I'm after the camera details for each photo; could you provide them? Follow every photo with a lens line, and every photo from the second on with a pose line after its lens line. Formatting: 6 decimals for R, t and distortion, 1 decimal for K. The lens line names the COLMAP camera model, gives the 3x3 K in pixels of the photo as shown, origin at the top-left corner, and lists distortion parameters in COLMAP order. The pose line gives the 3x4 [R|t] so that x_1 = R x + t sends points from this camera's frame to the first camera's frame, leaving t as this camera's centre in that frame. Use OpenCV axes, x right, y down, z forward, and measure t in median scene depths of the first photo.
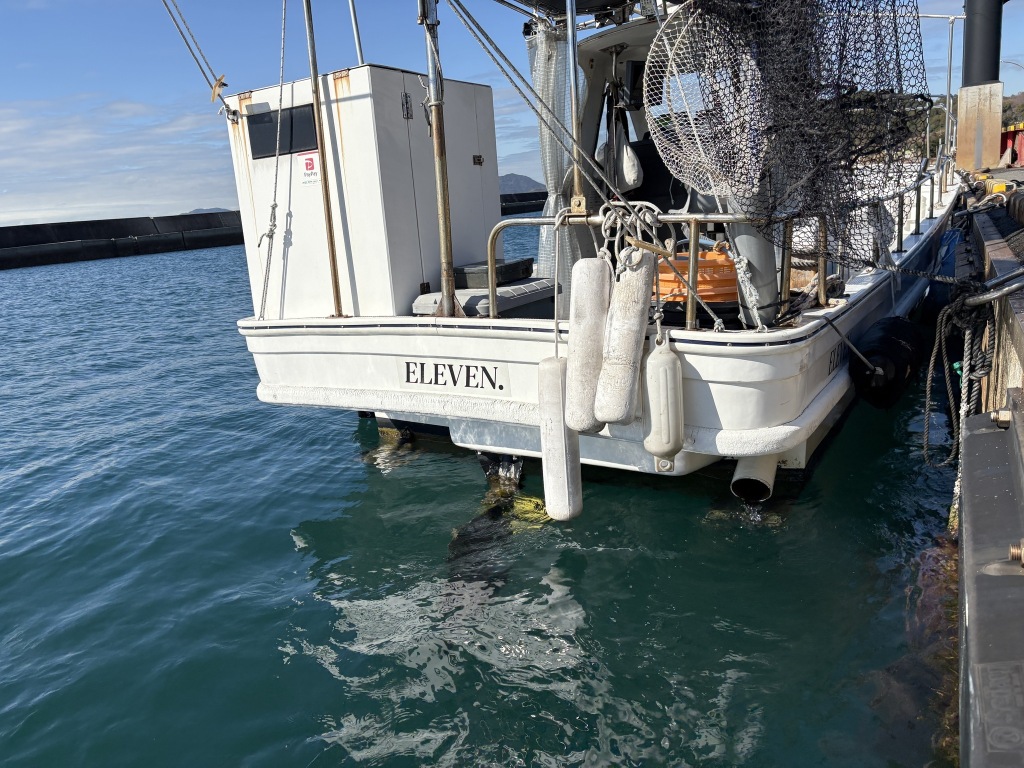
lens RADIAL K [[774.3, 0, 513.3], [0, 774.3, 383.6], [0, 0, 1]] dist [0.016384, 0.002726]
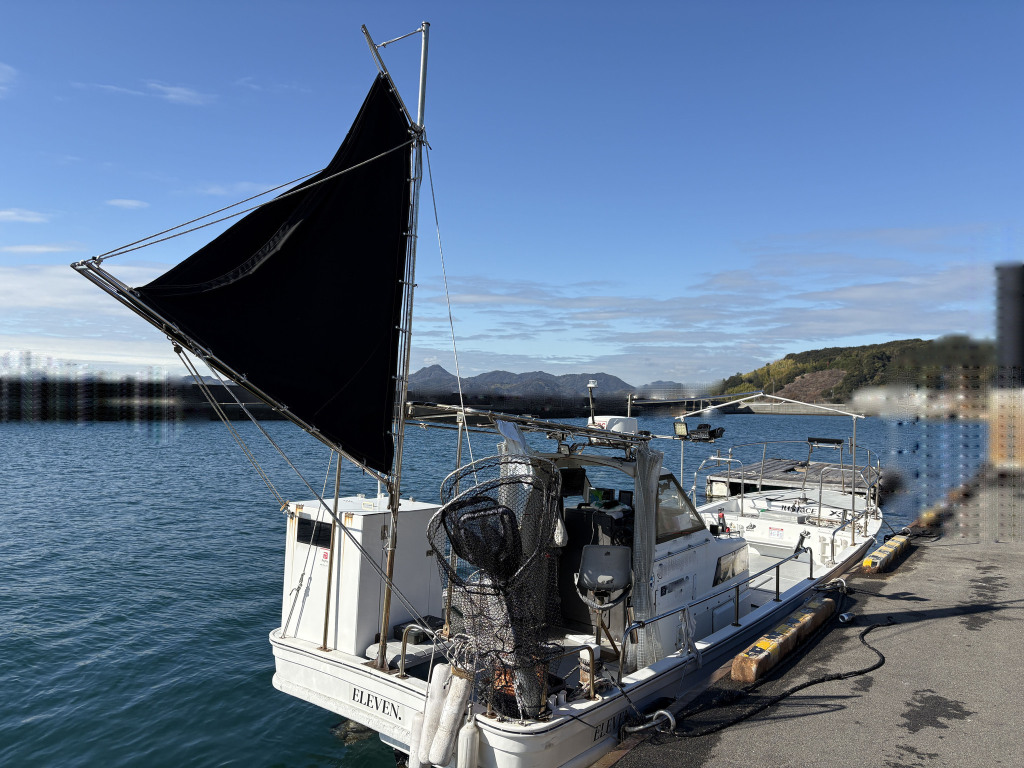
lens RADIAL K [[774.3, 0, 512.2], [0, 774.3, 381.6], [0, 0, 1]] dist [0.016384, 0.002726]
pose [[0.986142, 0.111005, -0.123297, 0.340345], [-0.136623, 0.964978, -0.223946, -0.344074], [0.094119, 0.237688, 0.966771, -0.778038]]
